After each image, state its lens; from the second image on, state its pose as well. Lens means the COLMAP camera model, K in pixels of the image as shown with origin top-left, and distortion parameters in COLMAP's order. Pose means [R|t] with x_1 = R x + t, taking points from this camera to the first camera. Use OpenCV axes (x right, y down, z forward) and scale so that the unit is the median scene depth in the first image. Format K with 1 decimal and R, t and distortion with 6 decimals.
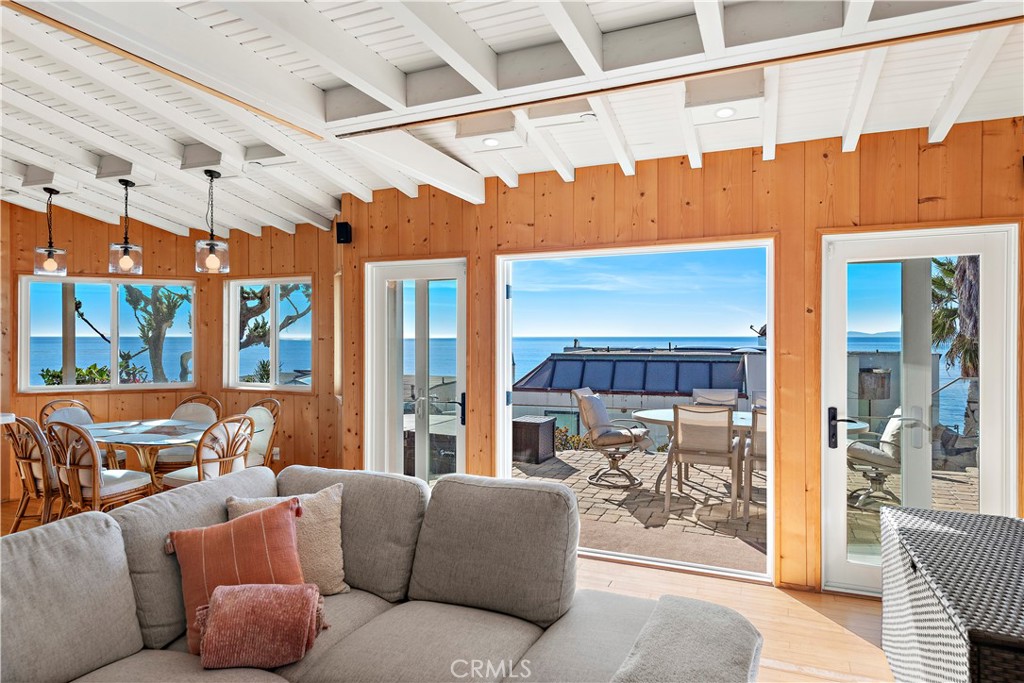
lens RADIAL K [[621.2, 0, 514.6], [0, 621.2, 336.2], [0, 0, 1]] dist [0.009195, 0.000070]
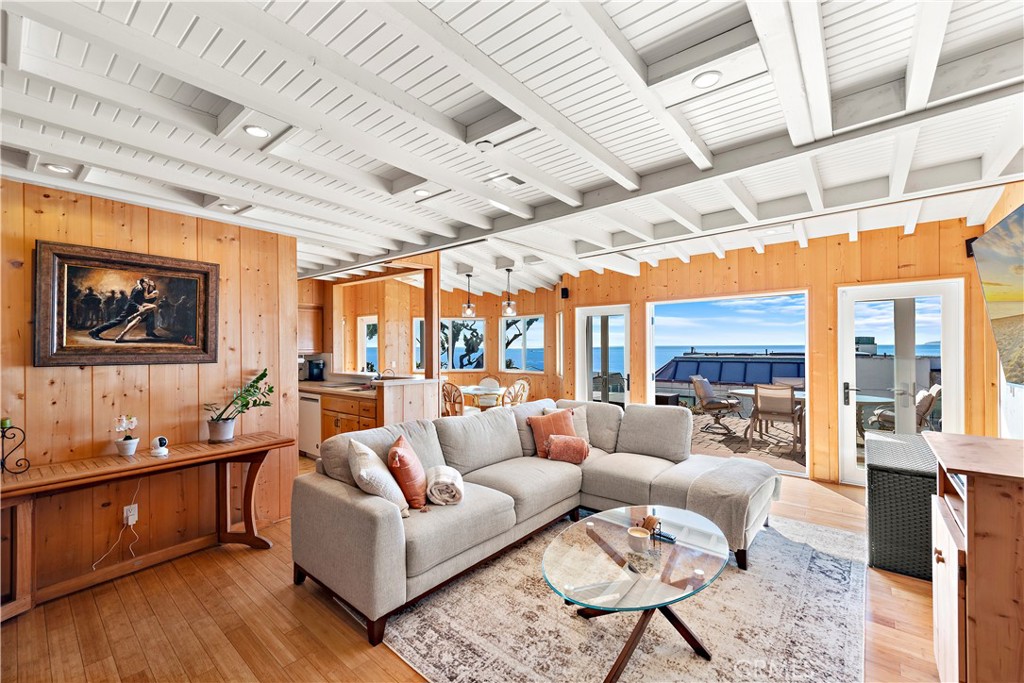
lens RADIAL K [[425.7, 0, 511.3], [0, 425.7, 345.5], [0, 0, 1]] dist [0.008165, -0.000217]
pose [[0.954017, -0.005880, -0.299693, -0.028513], [0.005484, 0.999983, -0.002161, 0.003286], [0.299701, 0.000419, 0.954033, -0.327399]]
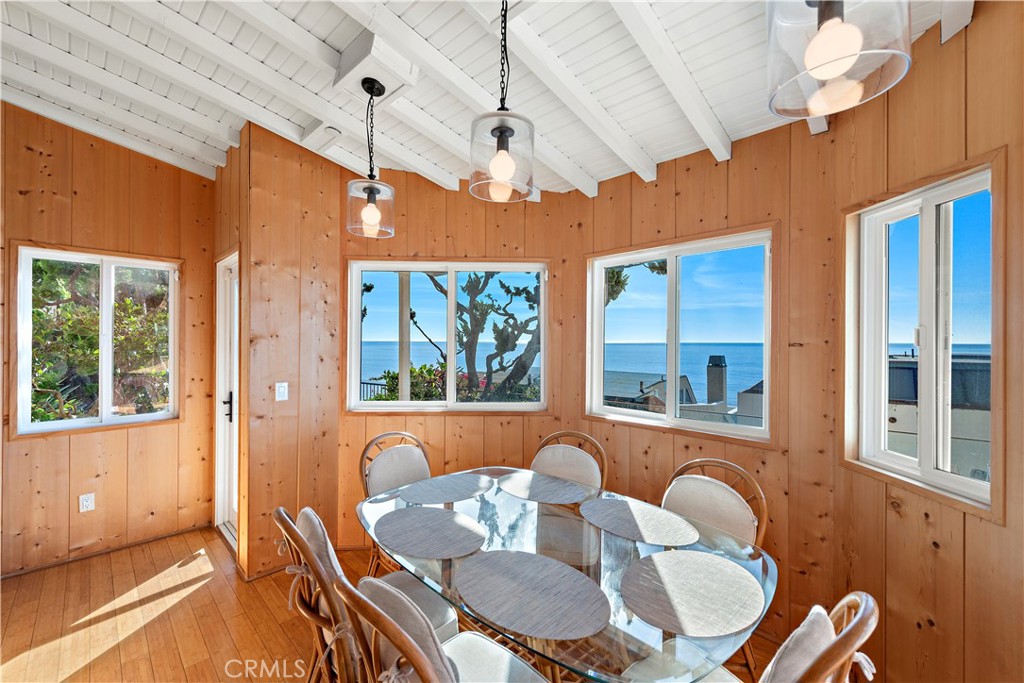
lens RADIAL K [[413.4, 0, 512.0], [0, 413.4, 341.5], [0, 0, 1]] dist [0.009034, -0.000411]
pose [[0.929956, 0.003430, -0.367655, -0.440024], [-0.003862, 0.999992, -0.000442, 0.003117], [0.367651, 0.001831, 0.929962, 0.633237]]
